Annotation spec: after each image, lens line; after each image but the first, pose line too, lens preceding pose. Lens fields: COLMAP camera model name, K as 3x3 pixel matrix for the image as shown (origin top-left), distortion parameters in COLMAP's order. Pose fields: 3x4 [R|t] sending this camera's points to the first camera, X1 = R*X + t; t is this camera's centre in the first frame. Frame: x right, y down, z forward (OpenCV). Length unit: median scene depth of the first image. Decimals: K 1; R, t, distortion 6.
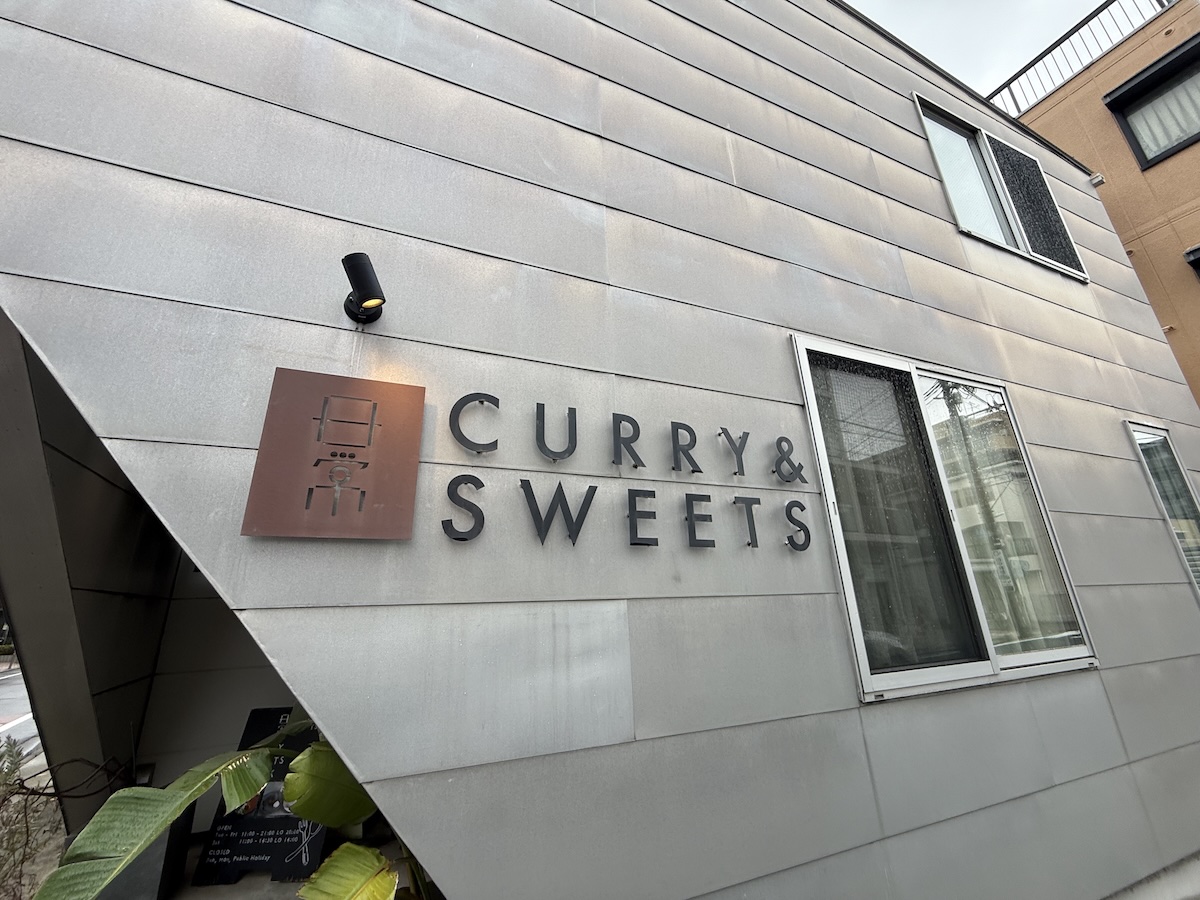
lens RADIAL K [[478.7, 0, 585.4], [0, 478.7, 452.6], [0, 0, 1]] dist [-0.000527, 0.000098]
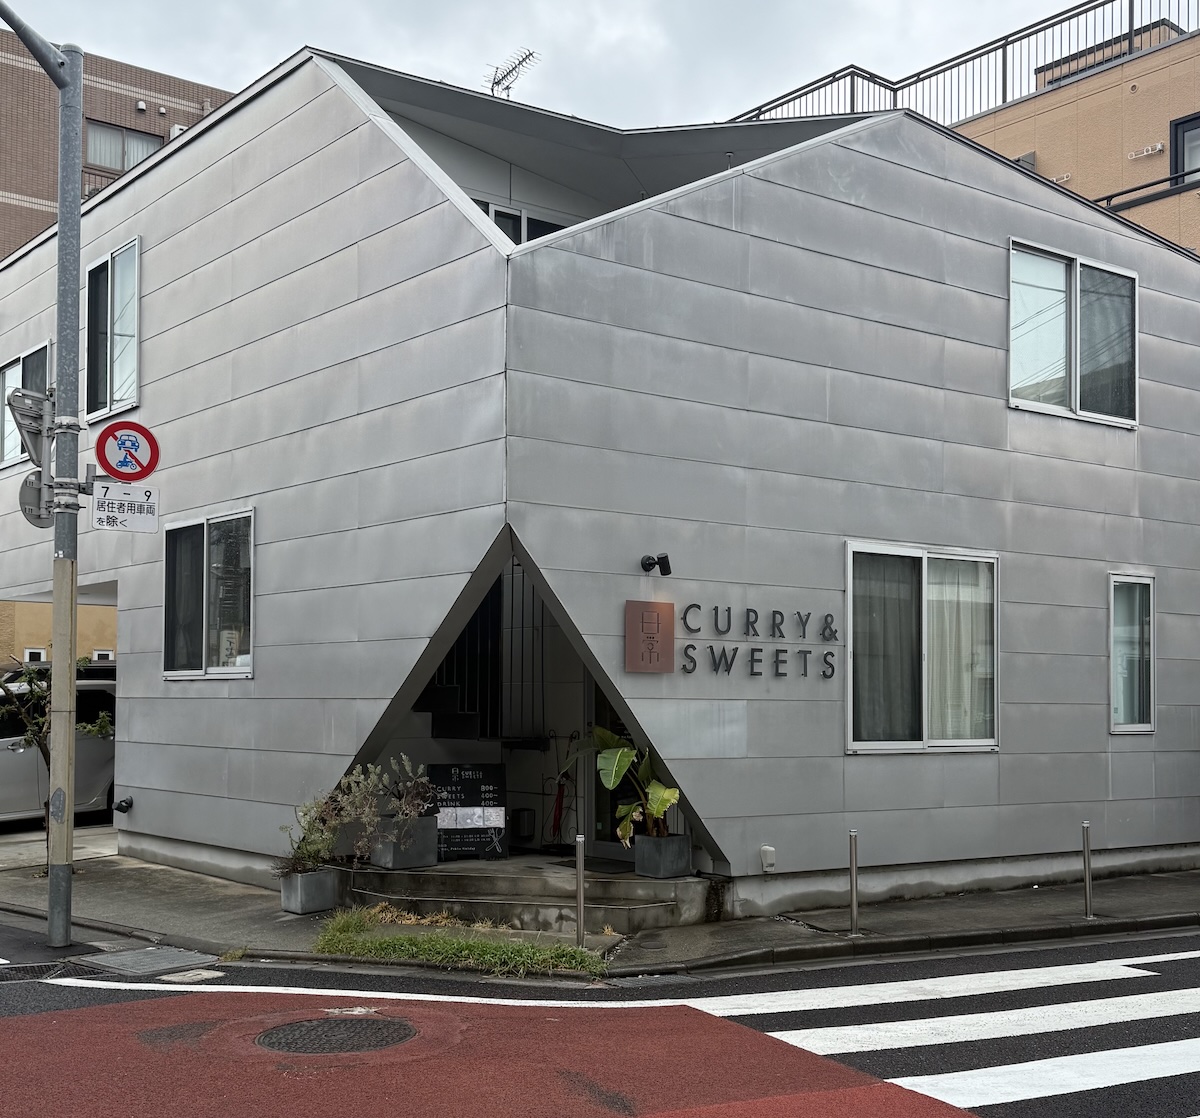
lens RADIAL K [[1685.8, 0, 600.0], [0, 1685.8, 559.0], [0, 0, 1]] dist [0.022647, 0.030183]
pose [[0.971826, 0.064887, 0.226592, -2.019306], [-0.114577, 0.970182, 0.213585, -1.615545], [-0.205977, -0.233530, 0.950283, -5.173336]]
